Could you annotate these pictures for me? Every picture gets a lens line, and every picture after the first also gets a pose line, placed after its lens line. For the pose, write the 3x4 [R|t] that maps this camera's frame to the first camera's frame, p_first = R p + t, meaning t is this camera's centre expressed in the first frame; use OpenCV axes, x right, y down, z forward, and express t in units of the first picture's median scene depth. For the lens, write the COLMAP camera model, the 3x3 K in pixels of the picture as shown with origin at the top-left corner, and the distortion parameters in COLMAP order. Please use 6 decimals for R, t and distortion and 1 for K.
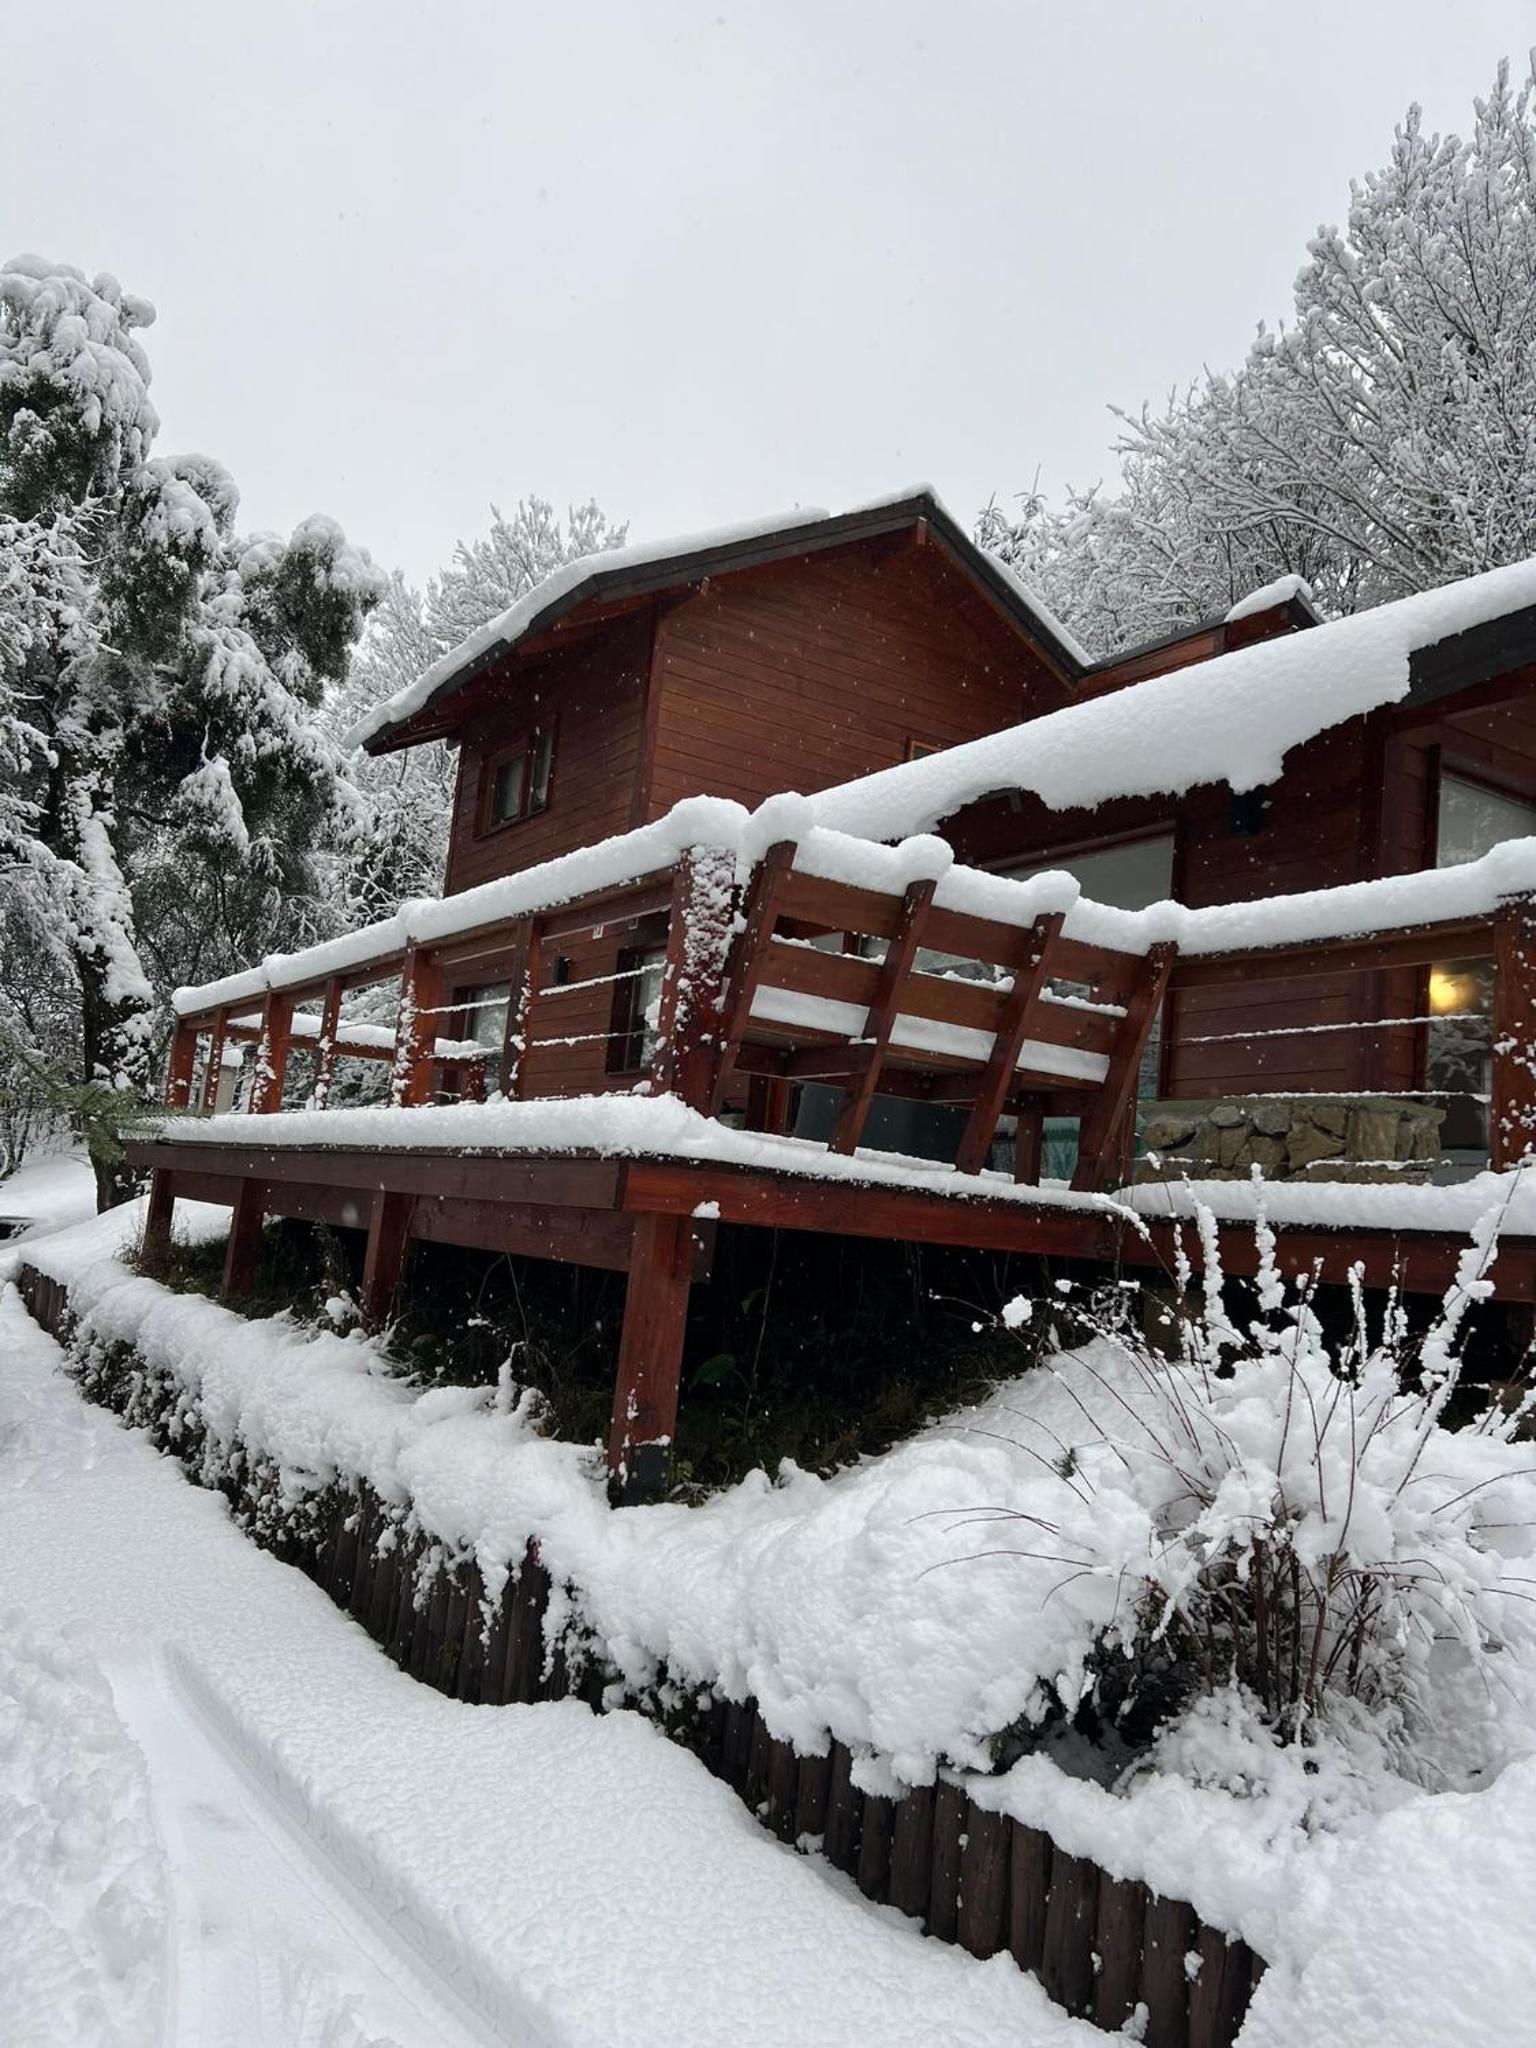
lens RADIAL K [[1543.6, 0, 768.0], [0, 1543.6, 1024.0], [0, 0, 1]] dist [0.011178, 0.004094]
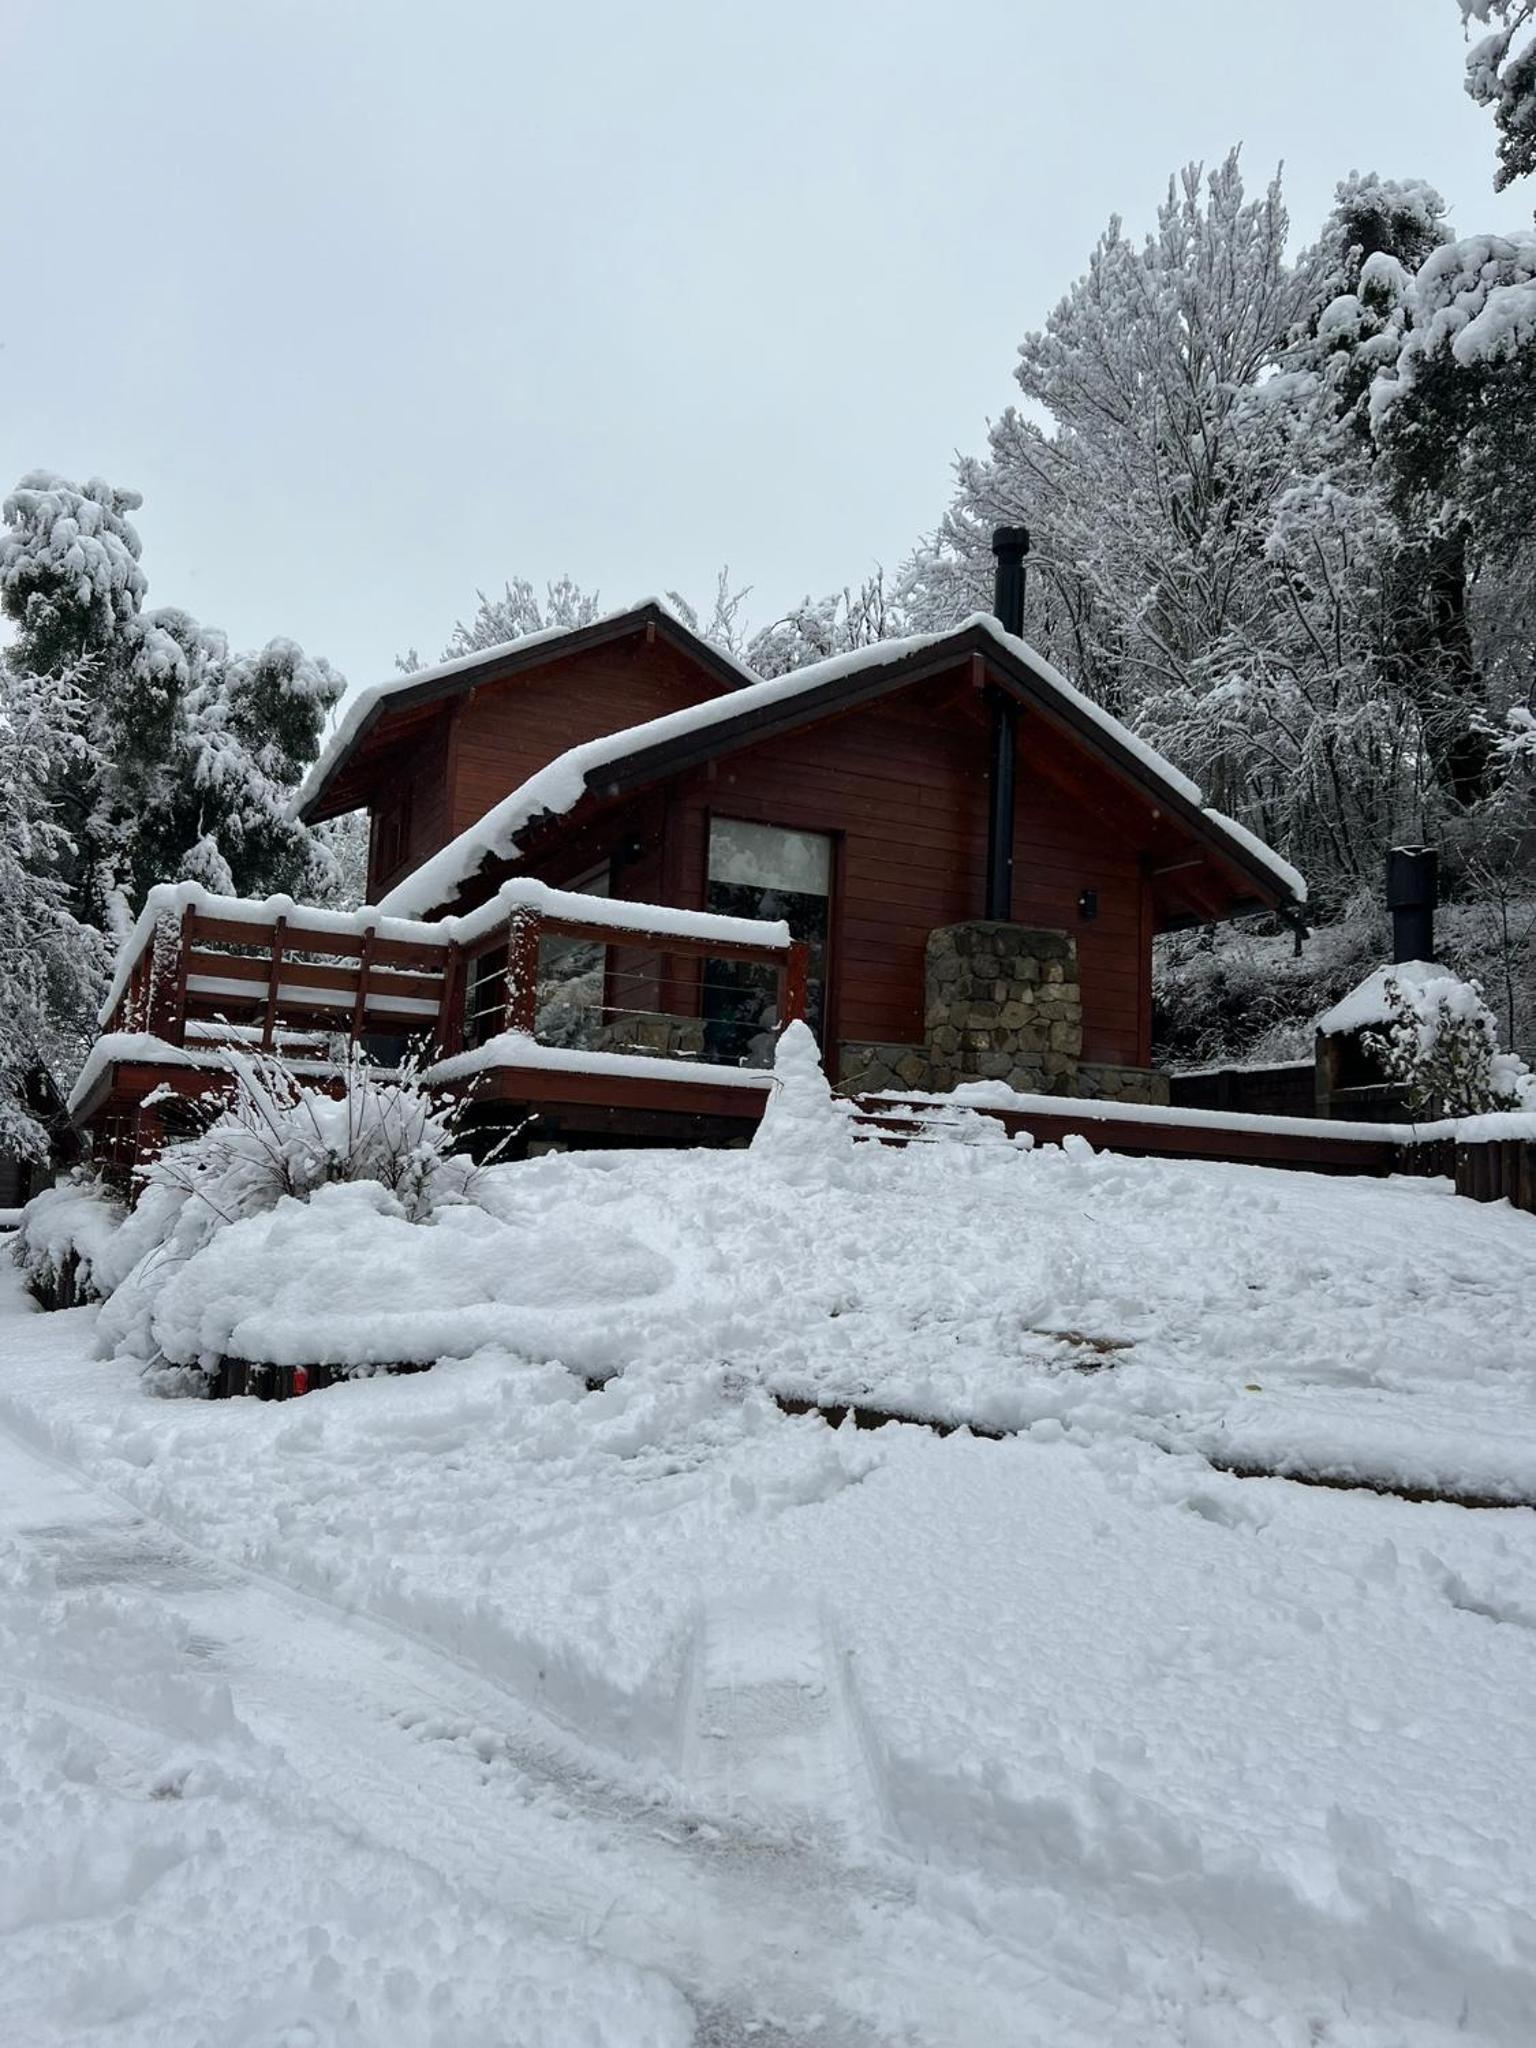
lens RADIAL K [[1543.6, 0, 768.0], [0, 1543.6, 1024.0], [0, 0, 1]] dist [0.011178, 0.004094]
pose [[0.991369, -0.068748, -0.111633, 0.245447], [0.068485, 0.997633, -0.006194, 0.026092], [0.111795, -0.001504, 0.993730, -0.236680]]
